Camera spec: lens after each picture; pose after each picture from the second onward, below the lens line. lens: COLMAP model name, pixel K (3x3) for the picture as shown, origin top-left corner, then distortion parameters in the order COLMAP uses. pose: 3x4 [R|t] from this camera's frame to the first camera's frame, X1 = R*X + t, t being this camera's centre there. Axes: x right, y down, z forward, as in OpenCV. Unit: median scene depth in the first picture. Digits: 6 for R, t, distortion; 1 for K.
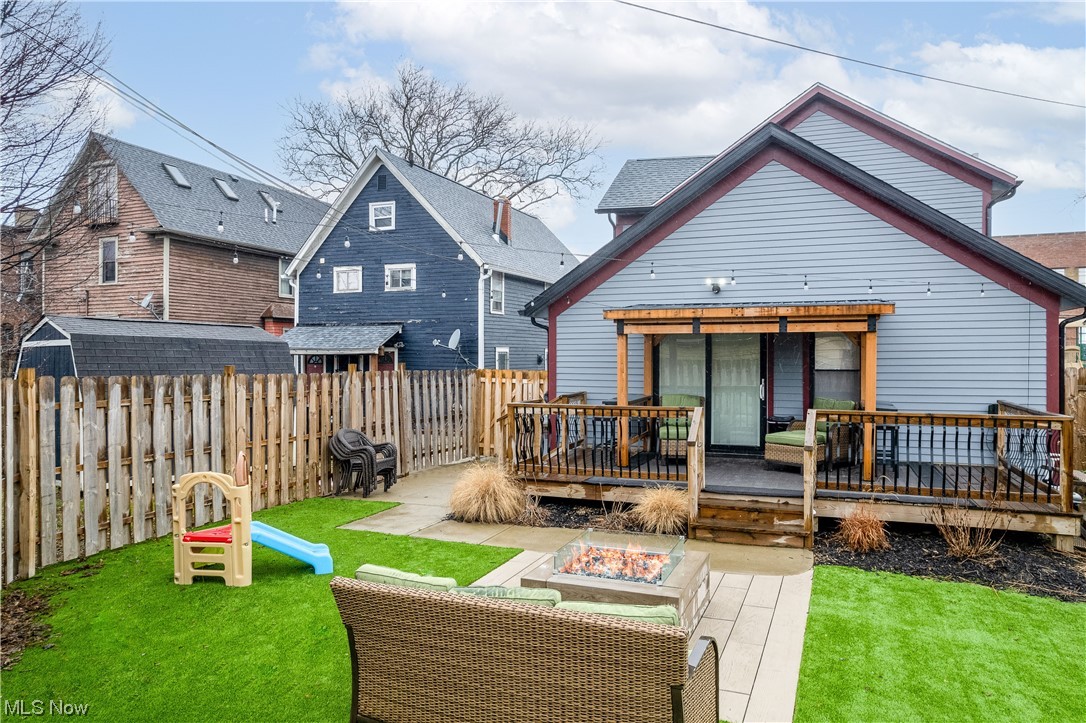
lens RADIAL K [[693.5, 0, 542.7], [0, 693.5, 352.2], [0, 0, 1]] dist [-0.058491, 0.049195]
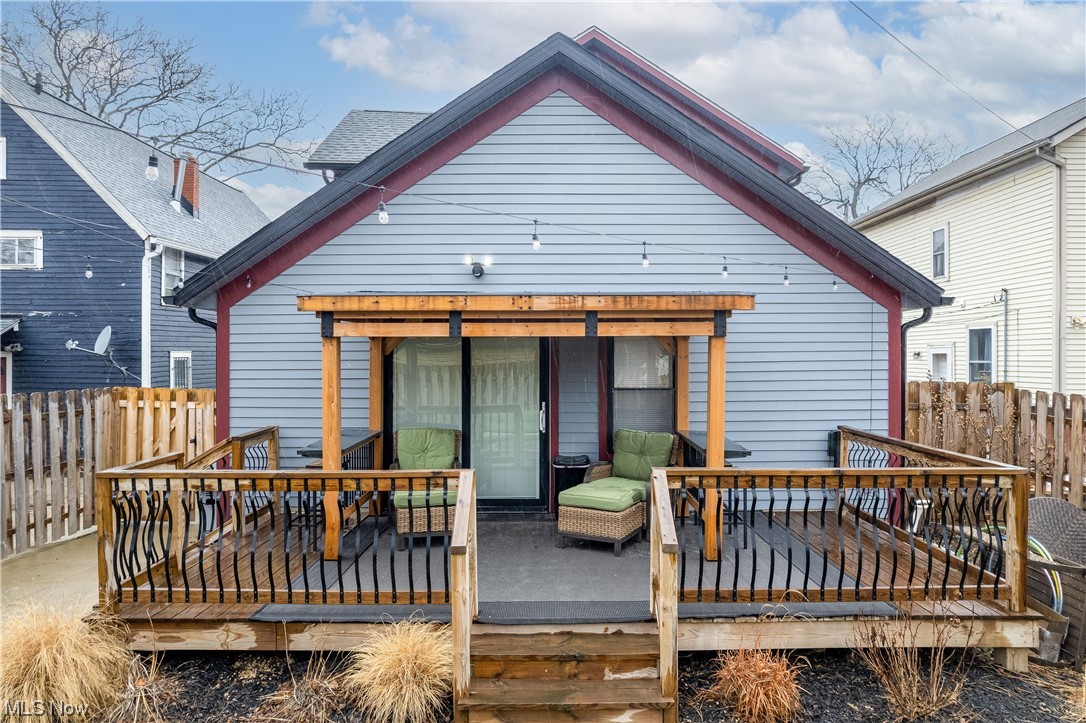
lens RADIAL K [[693.5, 0, 542.2], [0, 693.5, 354.4], [0, 0, 1]] dist [-0.058491, 0.049195]
pose [[0.927978, -0.002747, 0.372625, 0.062599], [0.001294, 0.999991, 0.004149, -0.013584], [-0.372633, -0.003368, 0.927973, 0.384655]]
